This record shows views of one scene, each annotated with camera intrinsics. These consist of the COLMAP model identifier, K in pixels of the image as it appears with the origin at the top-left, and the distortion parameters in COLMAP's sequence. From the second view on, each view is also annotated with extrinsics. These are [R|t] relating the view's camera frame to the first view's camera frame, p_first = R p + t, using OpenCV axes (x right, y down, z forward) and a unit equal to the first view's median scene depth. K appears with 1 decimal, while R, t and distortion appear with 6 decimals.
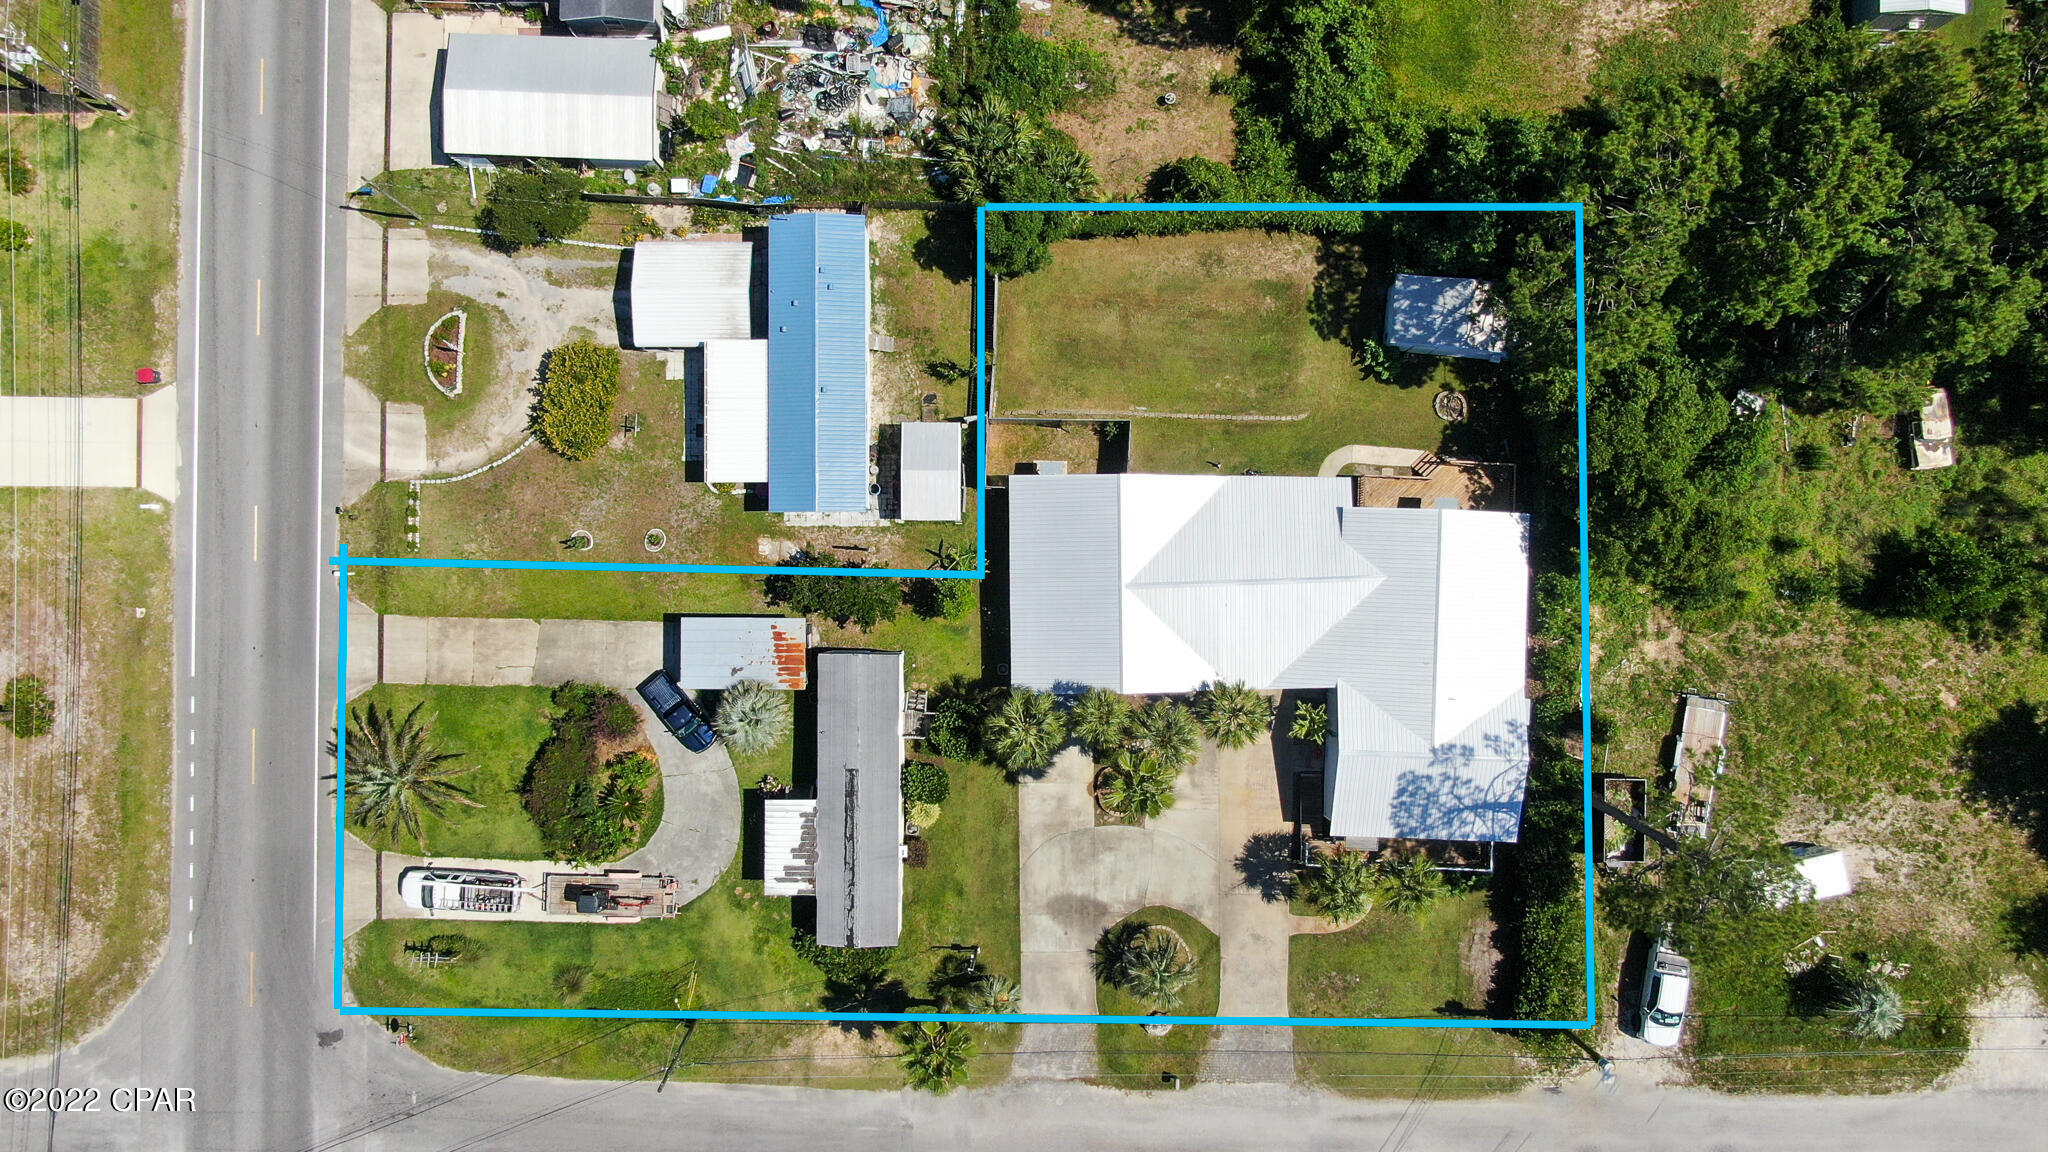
lens RADIAL K [[1457.4, 0, 1024.0], [0, 1457.4, 576.0], [0, 0, 1]] dist [0.000968, 0.000673]
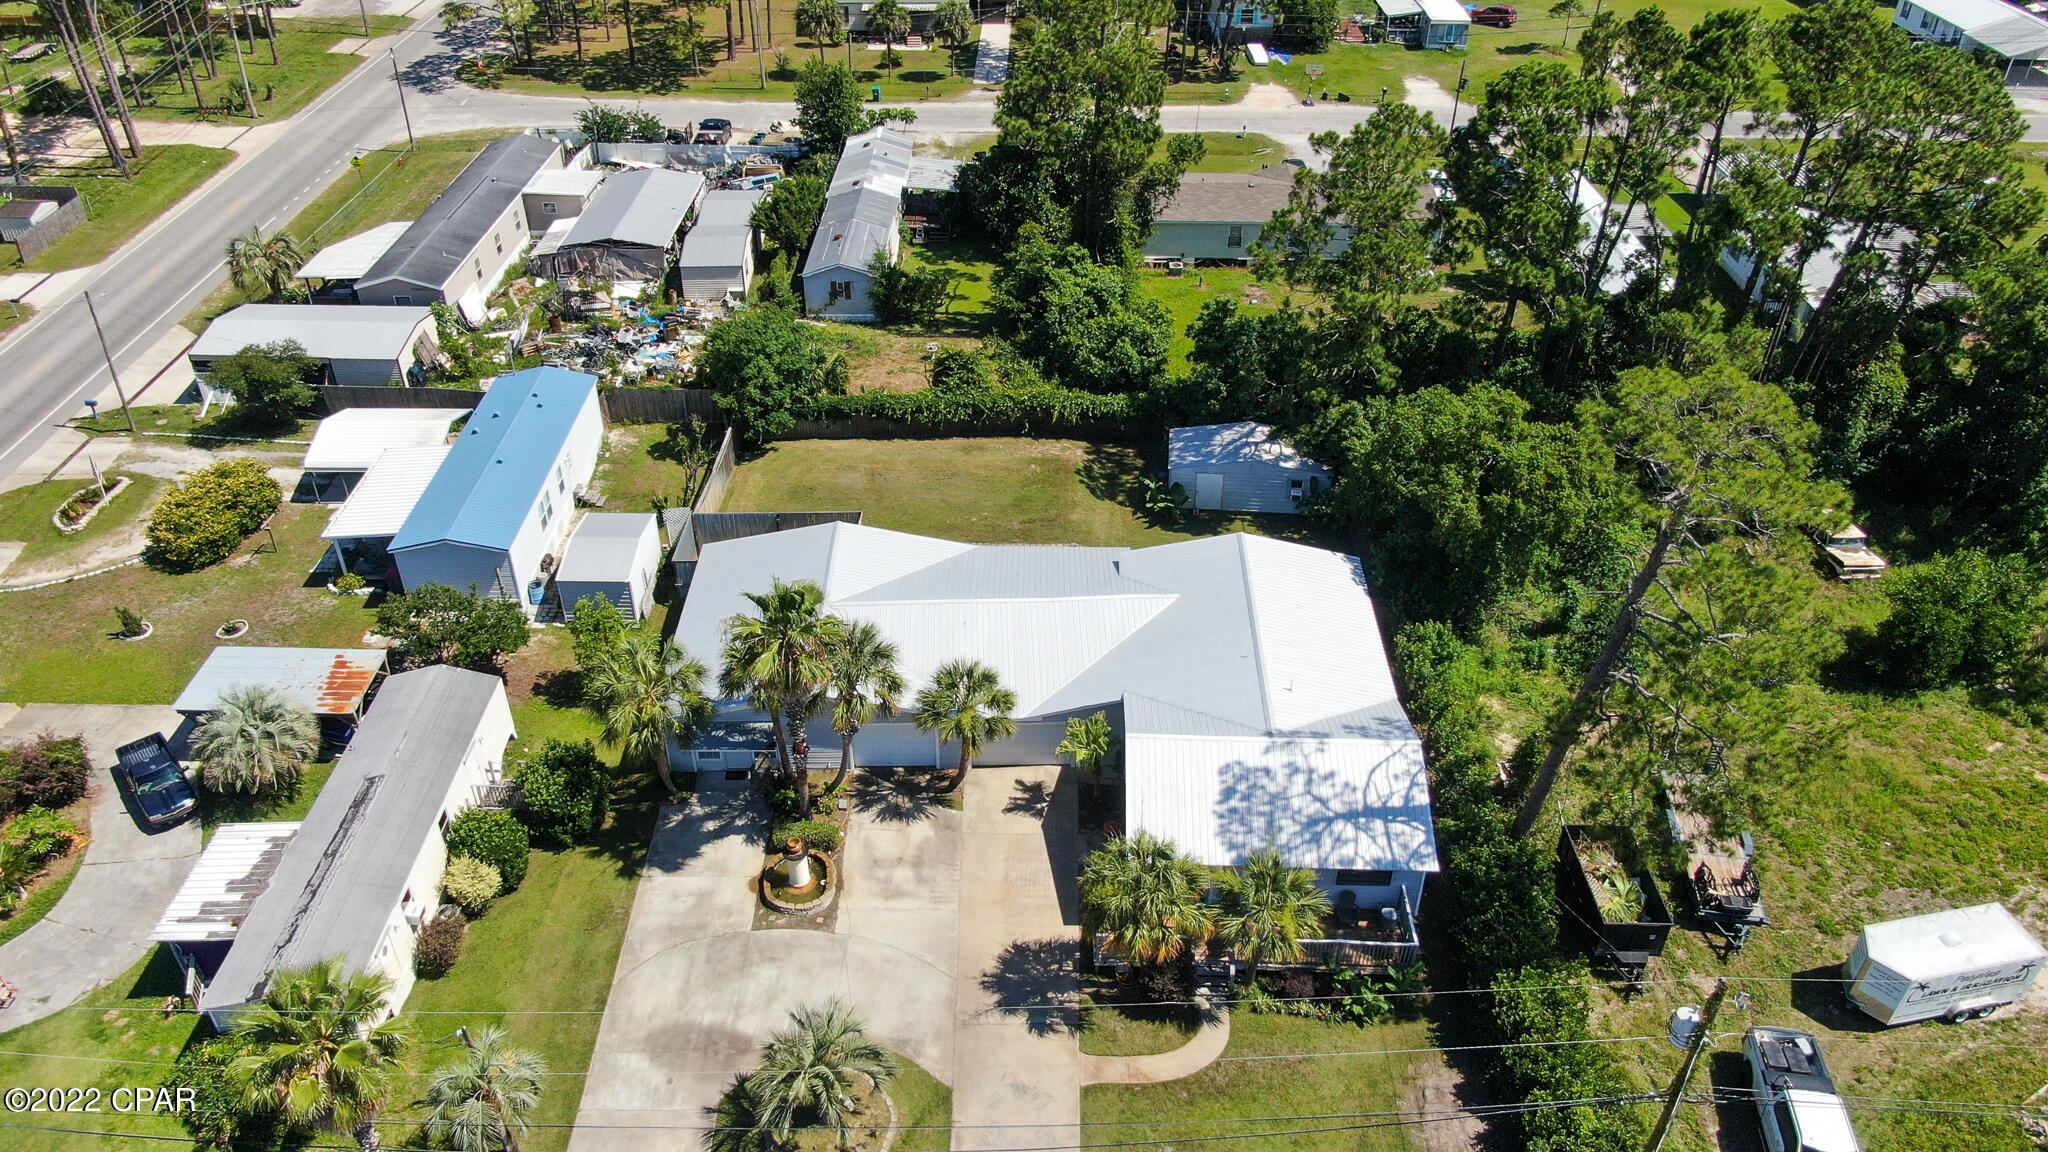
lens RADIAL K [[1457.4, 0, 1024.0], [0, 1457.4, 576.0], [0, 0, 1]] dist [0.000968, 0.000673]
pose [[0.999497, -0.028063, -0.014792, 0.177018], [0.004992, 0.599618, -0.800271, 0.575259], [0.031328, 0.799794, 0.599456, 0.527605]]
